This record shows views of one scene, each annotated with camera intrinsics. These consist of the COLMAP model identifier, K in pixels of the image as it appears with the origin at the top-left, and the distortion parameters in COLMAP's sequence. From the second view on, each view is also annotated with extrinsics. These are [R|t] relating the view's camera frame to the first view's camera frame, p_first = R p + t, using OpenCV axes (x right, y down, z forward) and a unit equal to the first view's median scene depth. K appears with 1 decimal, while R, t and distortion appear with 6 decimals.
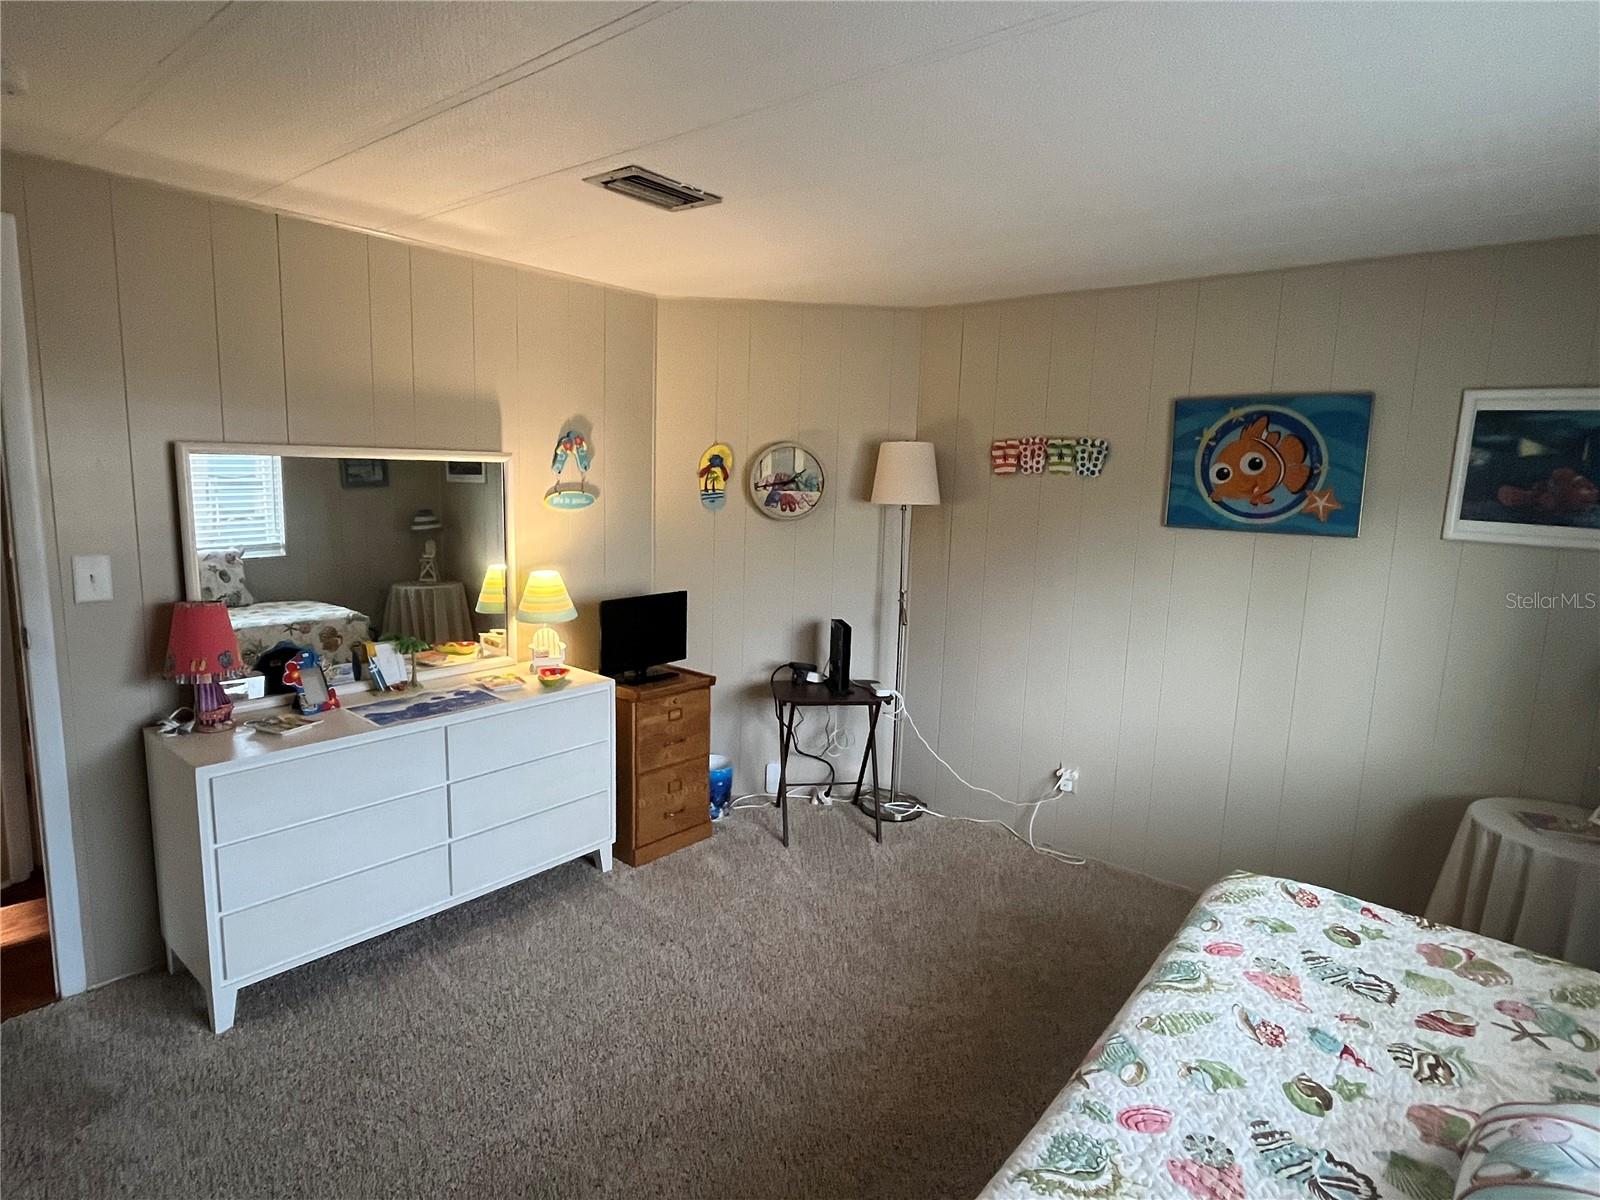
lens RADIAL K [[860.2, 0, 796.4], [0, 860.2, 596.3], [0, 0, 1]] dist [-0.003543, 0.000897]
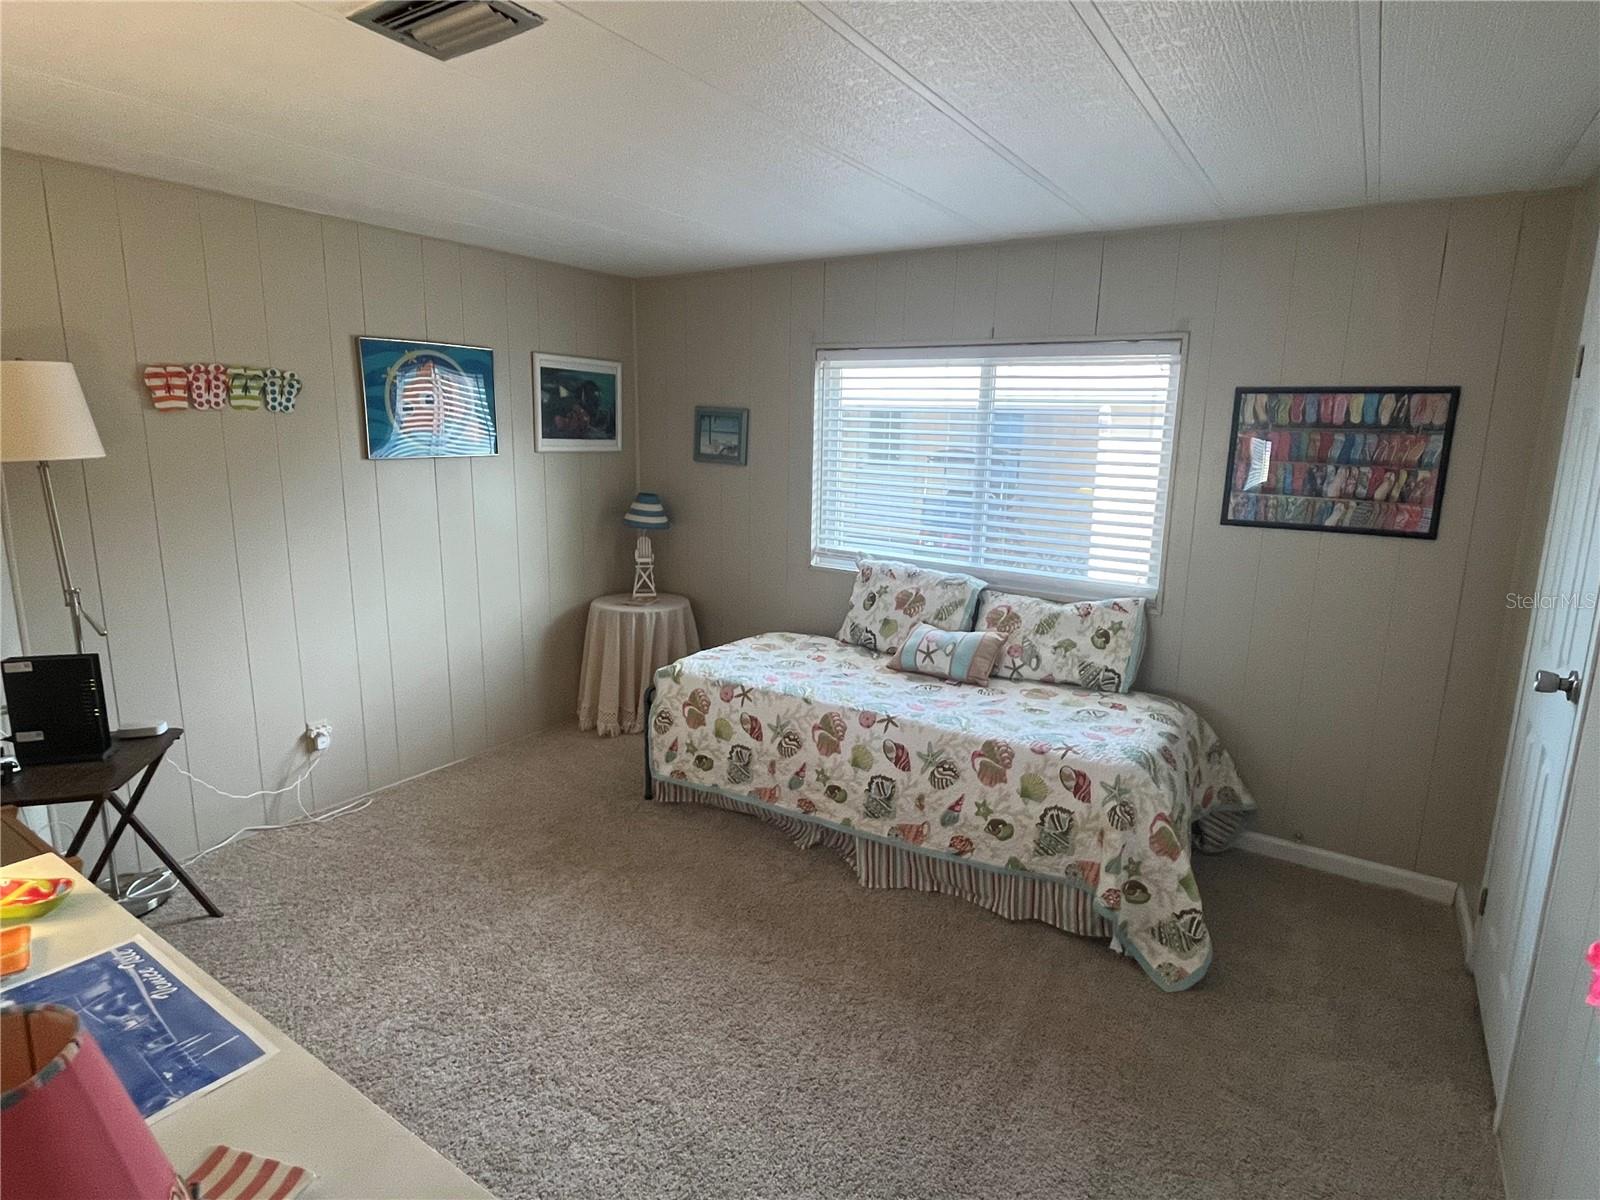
lens RADIAL K [[860.2, 0, 799.8], [0, 860.2, 598.4], [0, 0, 1]] dist [-0.003543, 0.000897]
pose [[-0.118949, -0.226839, 0.966641, -0.846918], [0.126880, 0.962099, 0.241387, -0.128200], [-0.984760, 0.151360, -0.085659, 0.729458]]
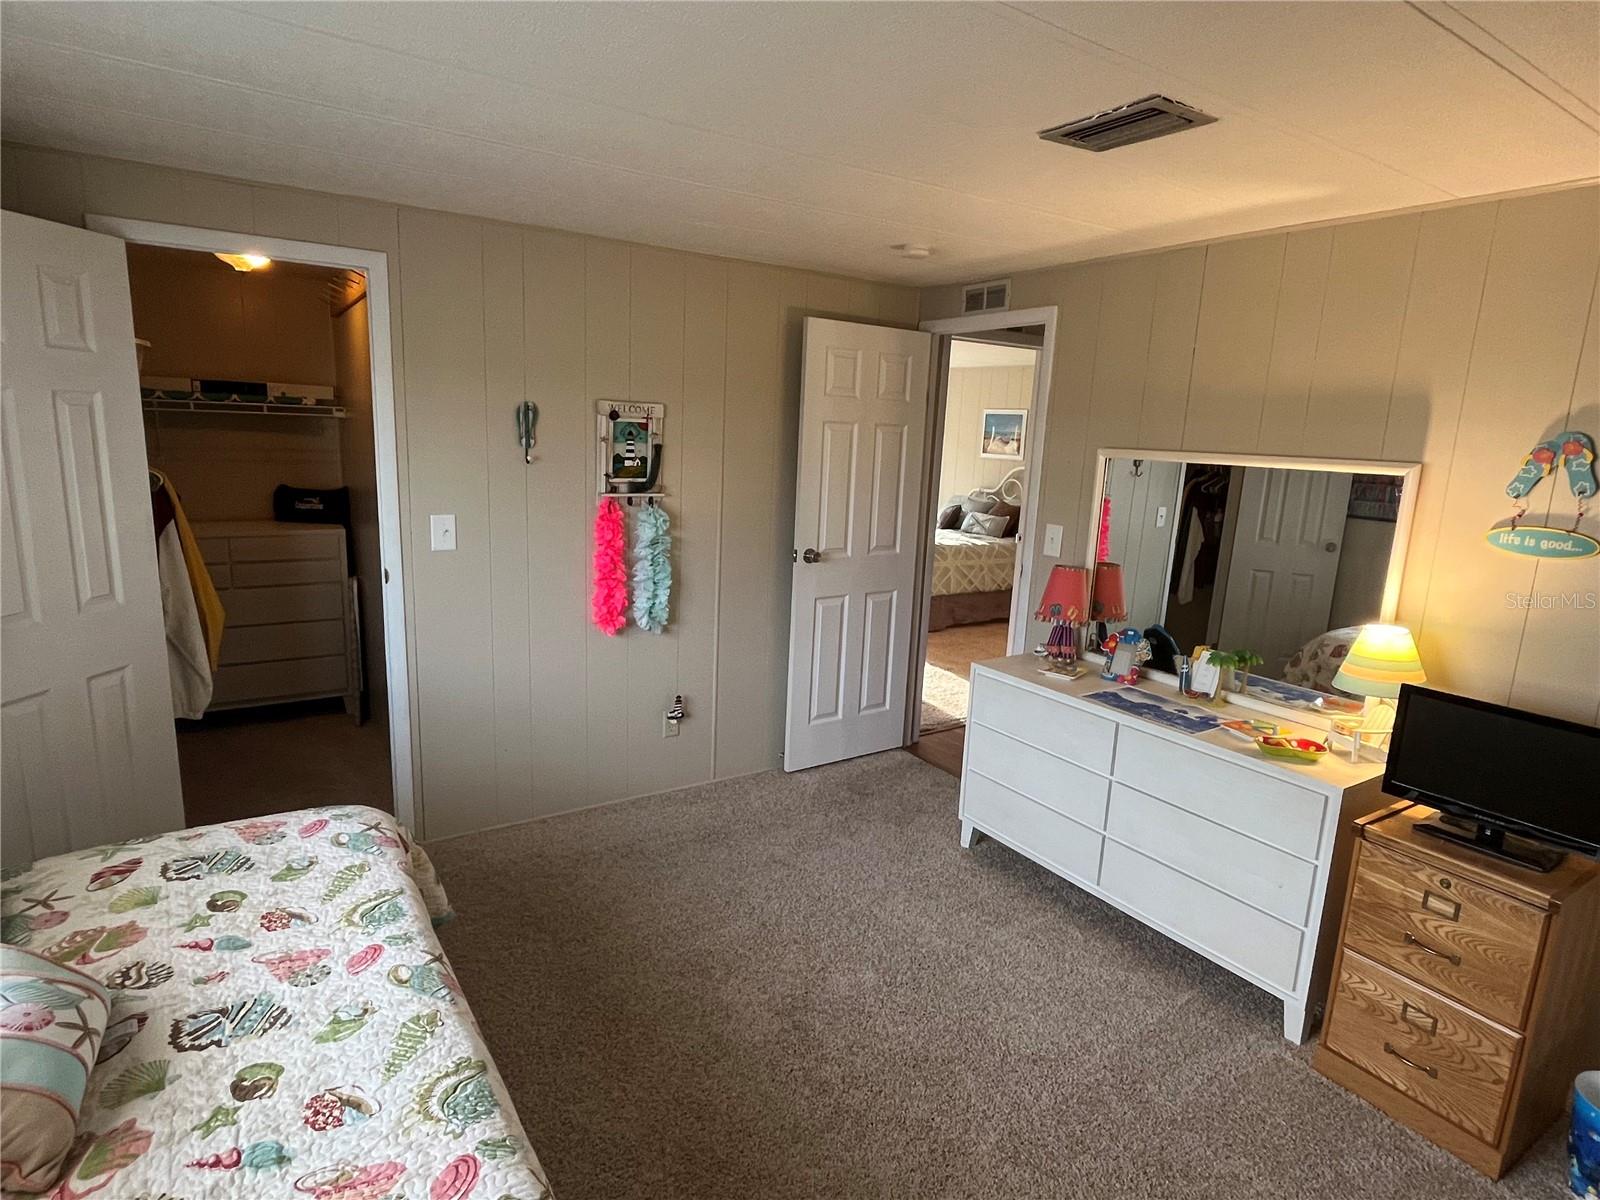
lens RADIAL K [[860.2, 0, 797.1], [0, 860.2, 598.7], [0, 0, 1]] dist [-0.003543, 0.000897]
pose [[-0.284490, 0.141368, -0.948198, 0.794121], [-0.196663, 0.959427, 0.202047, -0.148987], [0.938290, 0.243956, -0.245146, 1.056702]]
